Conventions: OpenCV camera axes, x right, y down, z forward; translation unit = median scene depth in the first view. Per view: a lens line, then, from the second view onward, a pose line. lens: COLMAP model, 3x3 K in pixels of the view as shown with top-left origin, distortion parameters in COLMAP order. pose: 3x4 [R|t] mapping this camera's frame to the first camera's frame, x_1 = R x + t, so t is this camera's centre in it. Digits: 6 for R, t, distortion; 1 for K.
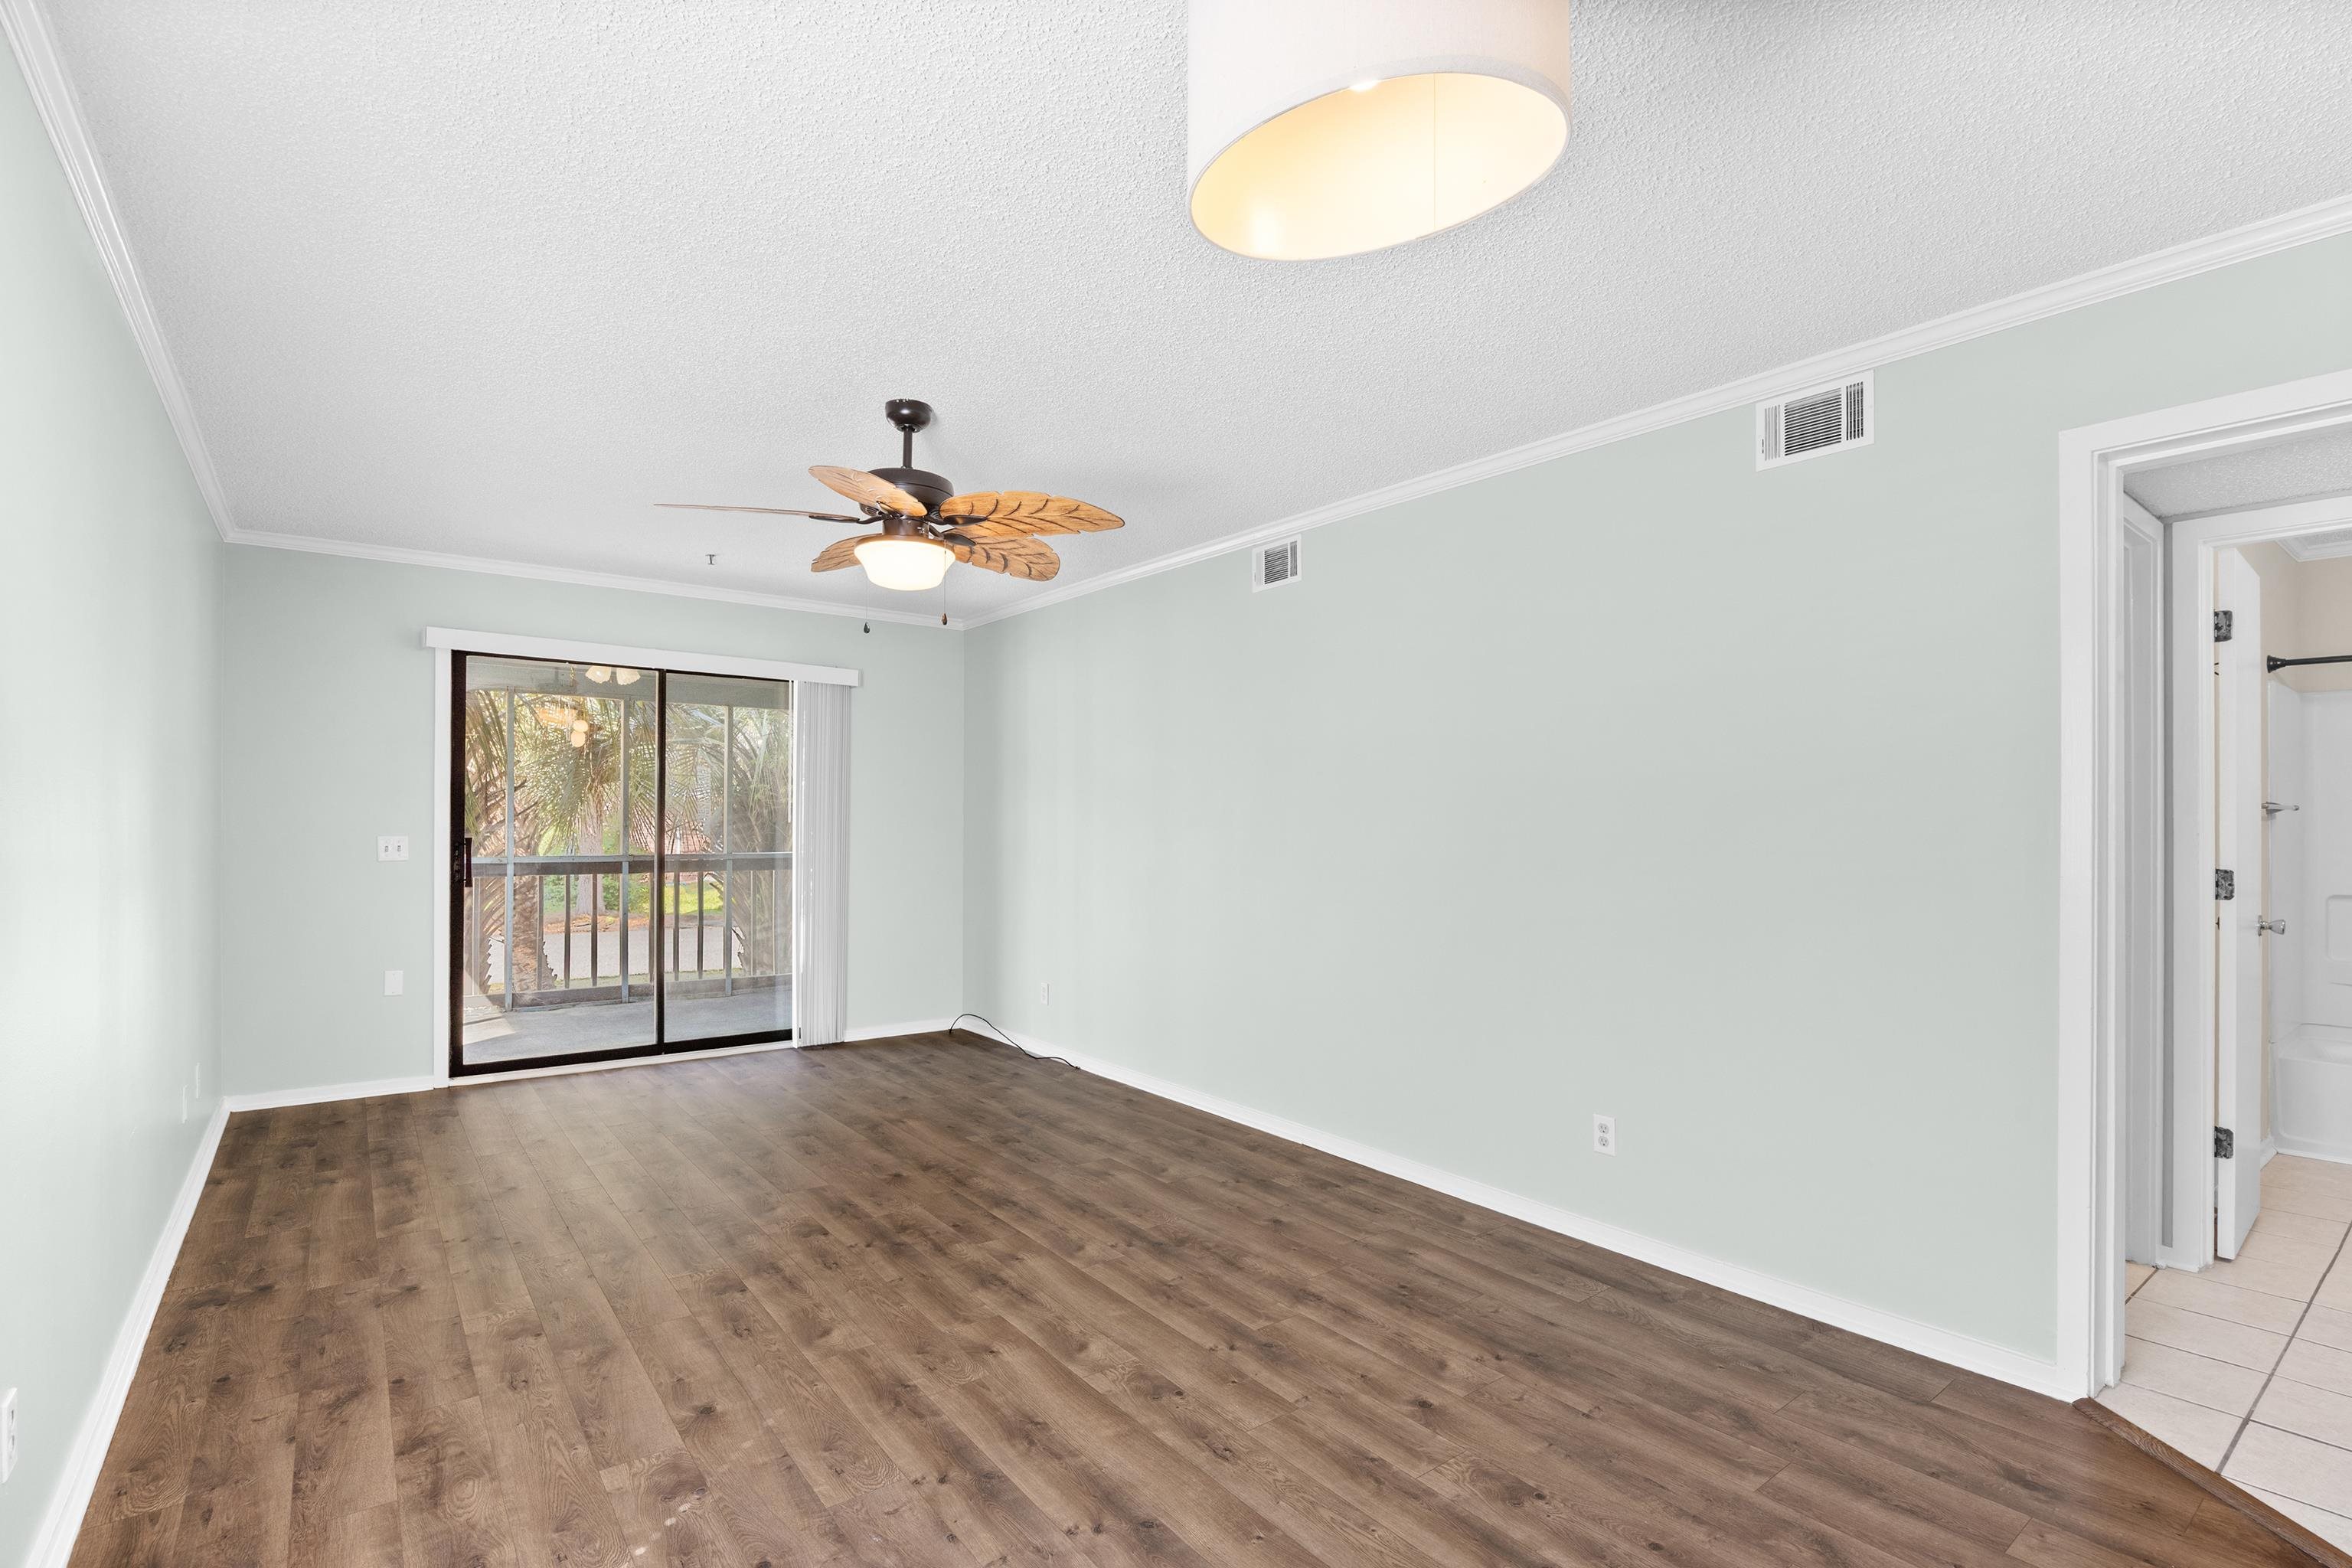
lens RADIAL K [[1090.1, 0, 1181.4], [0, 1090.1, 828.1], [0, 0, 1]] dist [-0.016517, 0.001282]
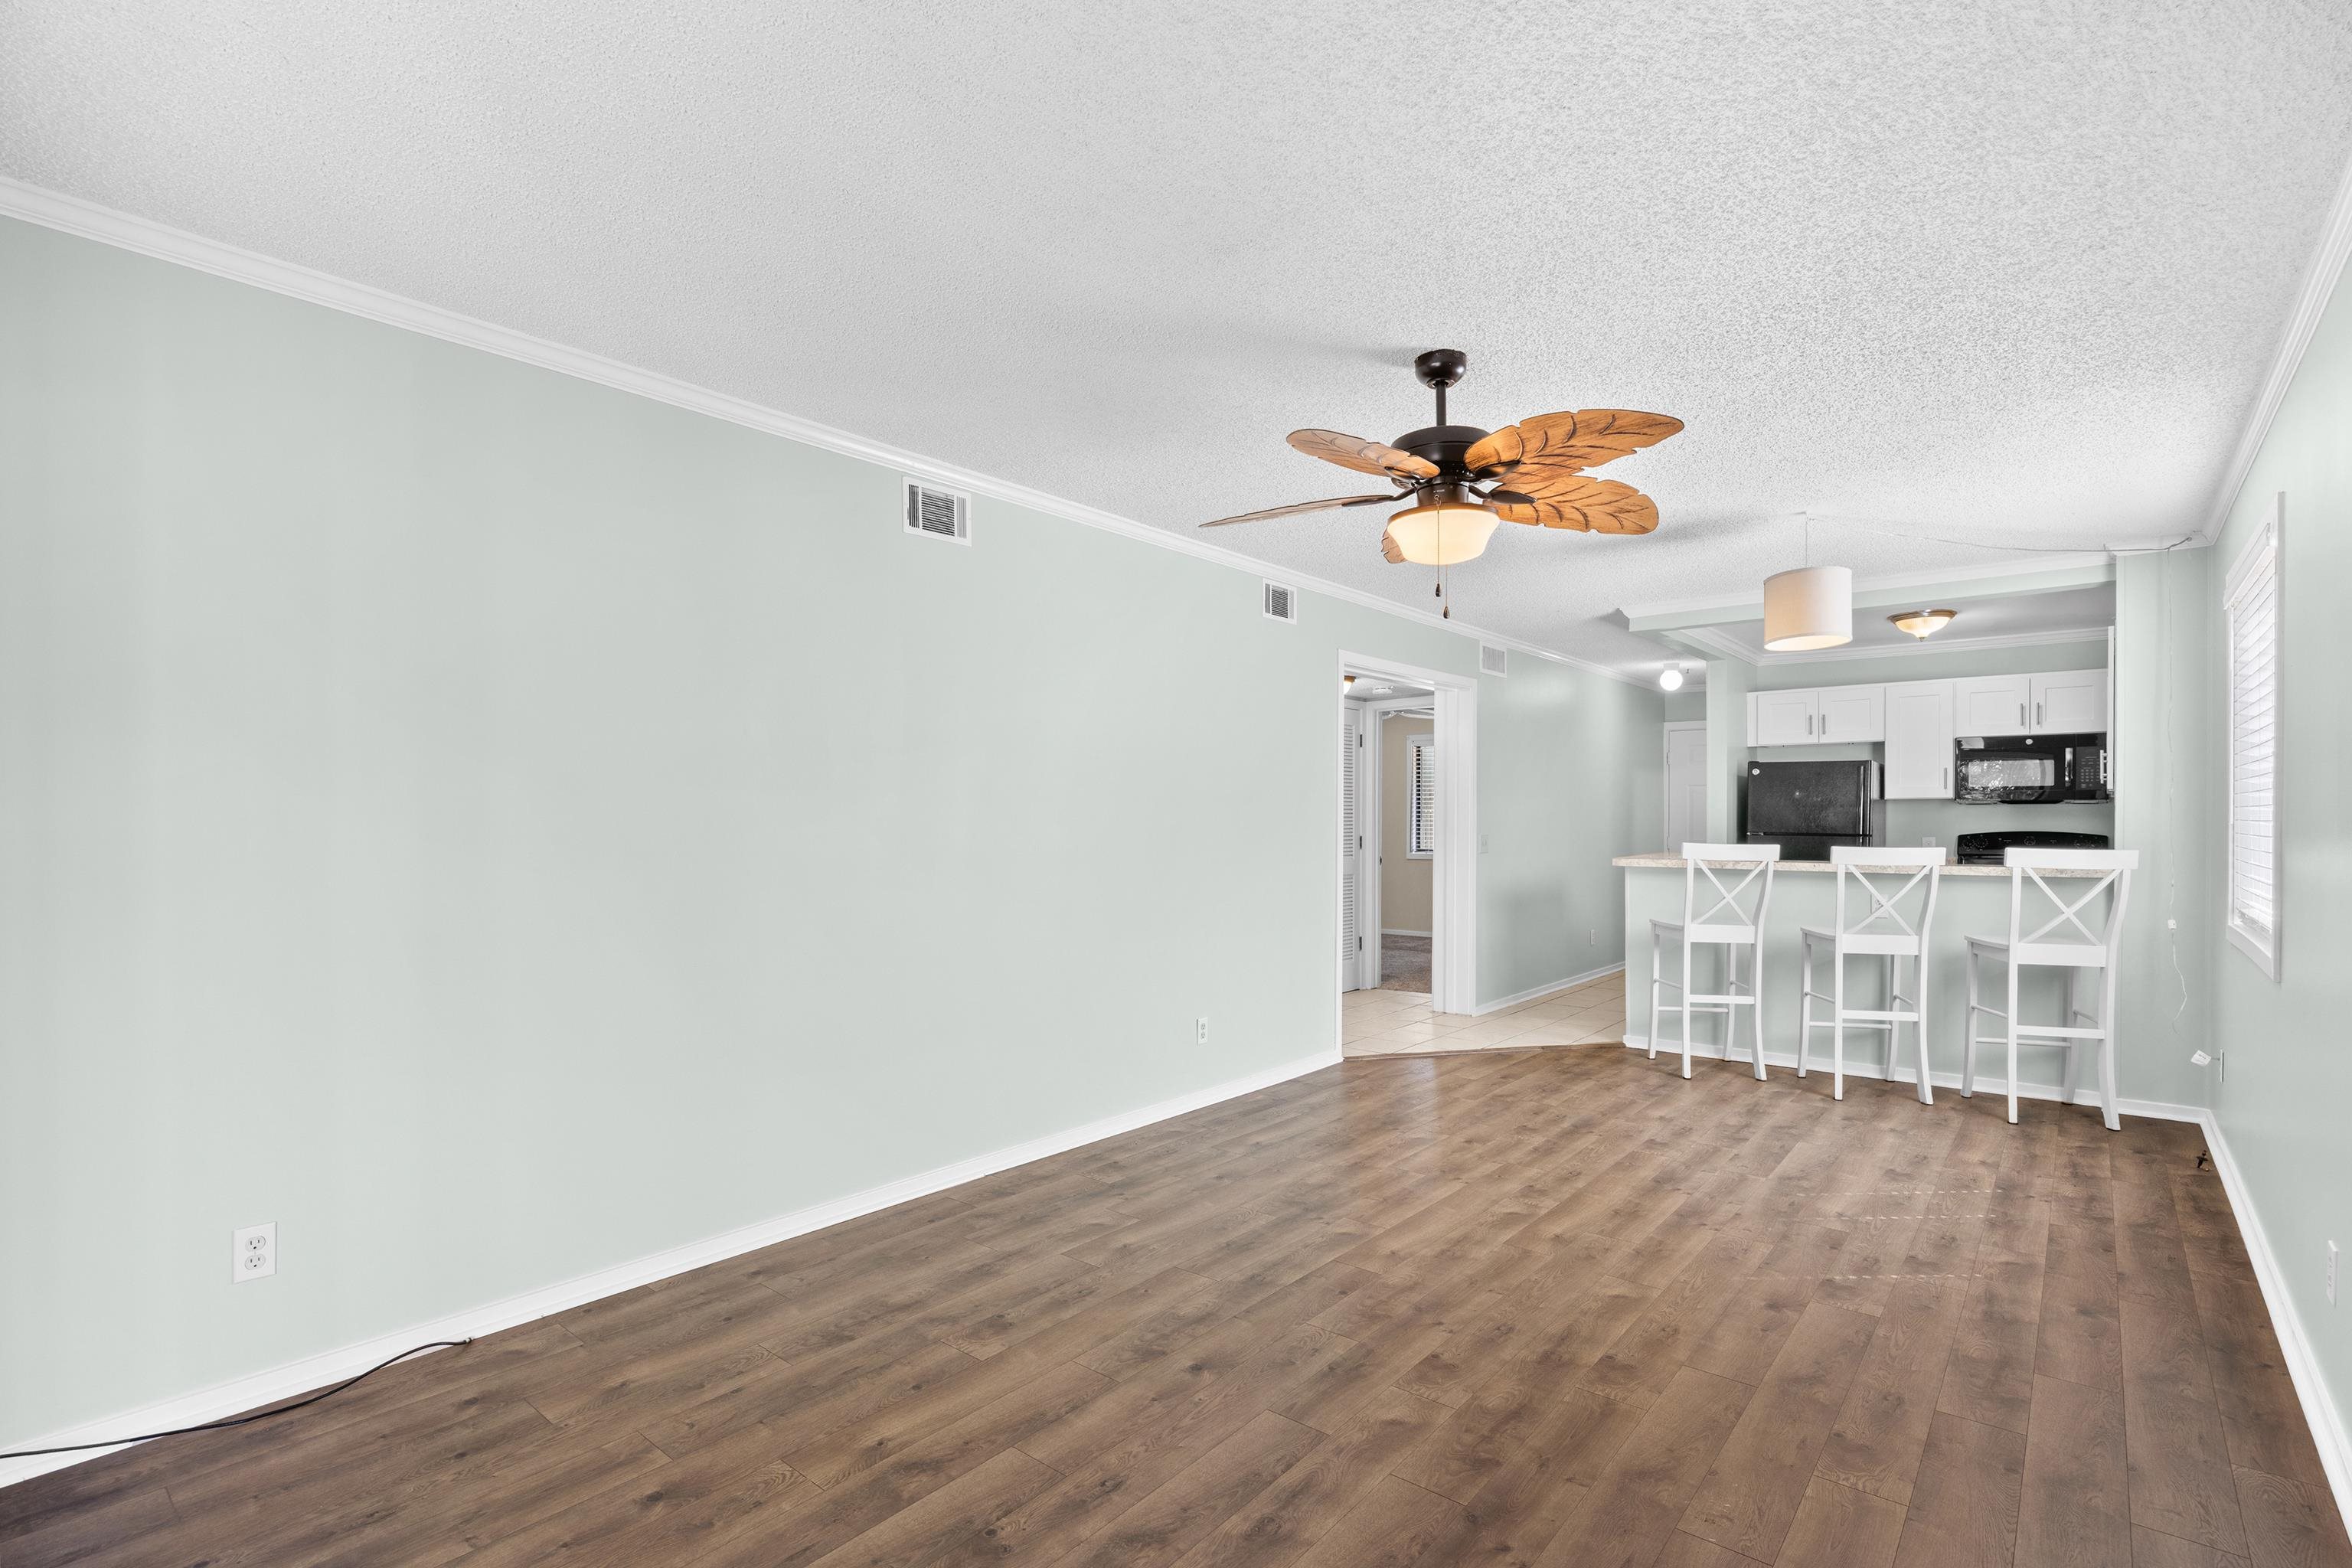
lens RADIAL K [[1110.0, 0, 1179.0], [0, 1110.0, 817.8], [0, 0, 1]] dist [-0.018788, 0.003699]
pose [[-0.218219, -0.008402, 0.975864, -1.059844], [0.004010, 0.999947, 0.009506, -0.017147], [-0.975891, 0.005988, -0.218174, 1.358557]]
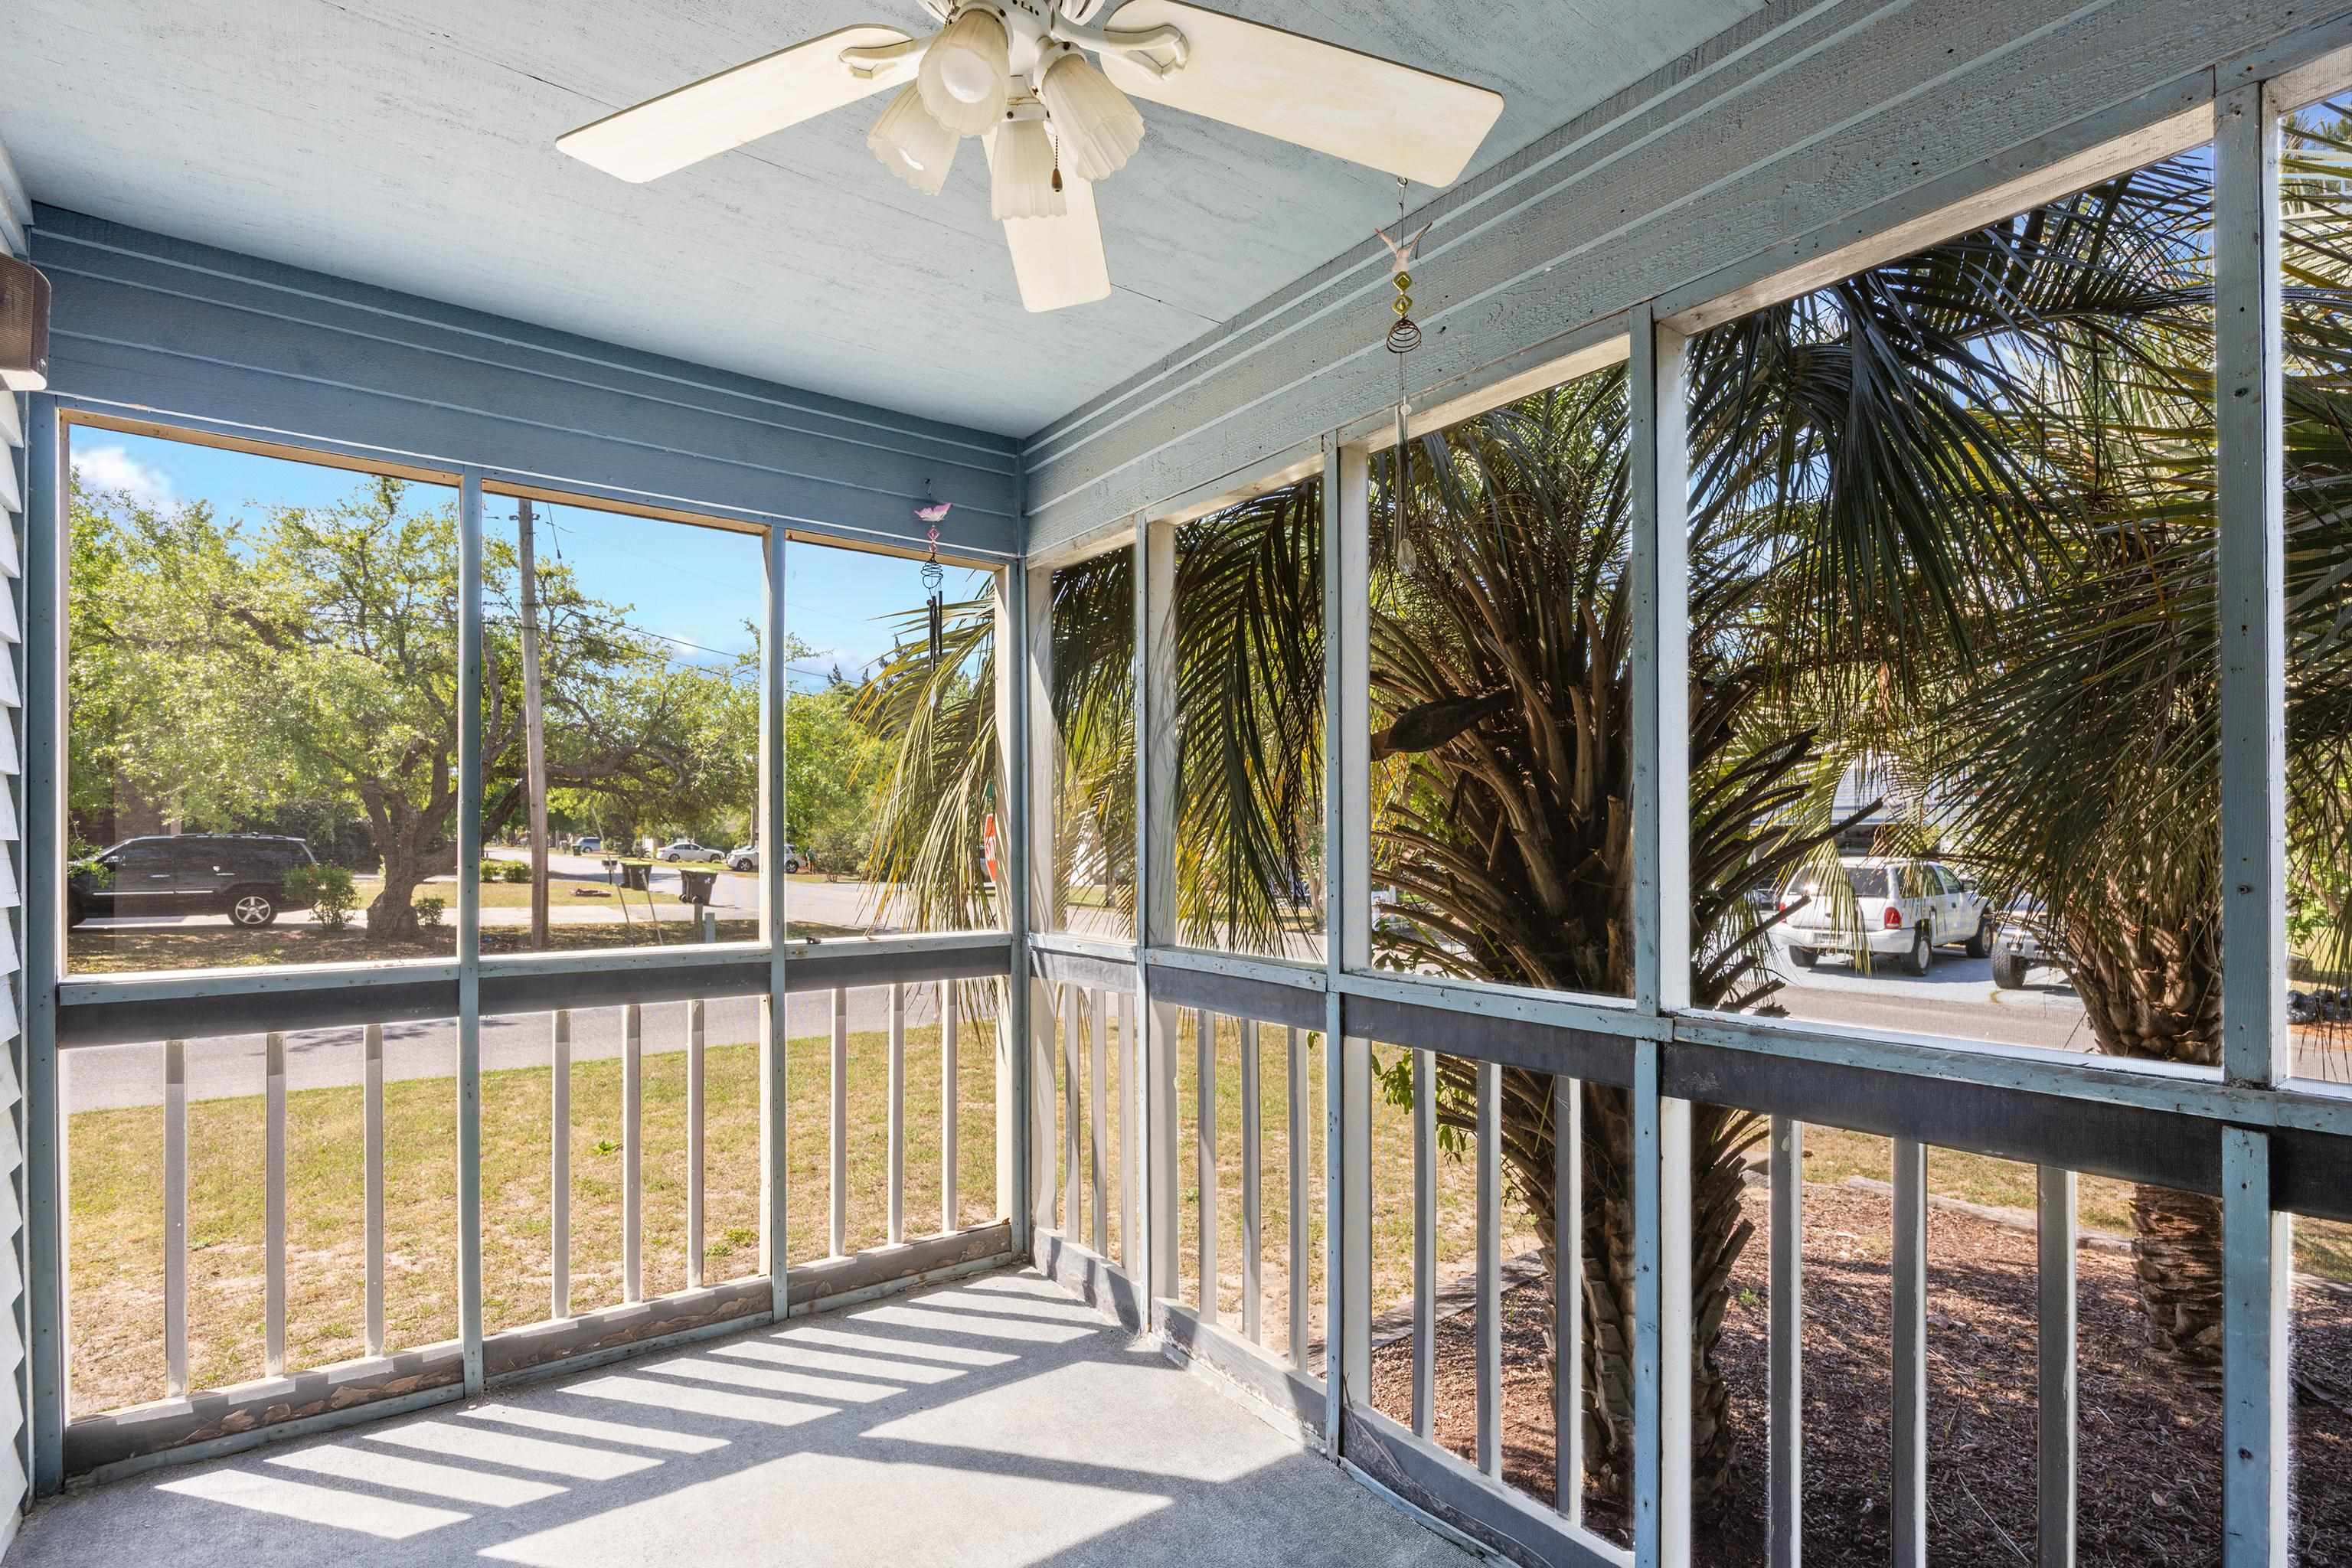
lens RADIAL K [[1110.0, 0, 1196.6], [0, 1110.0, 852.1], [0, 0, 1]] dist [-0.018788, 0.003699]
pose [[-0.011850, -0.004768, -0.999918, -0.647235], [-0.011486, 0.999923, -0.004632, -0.013639], [0.999864, 0.011430, -0.011904, 2.101621]]
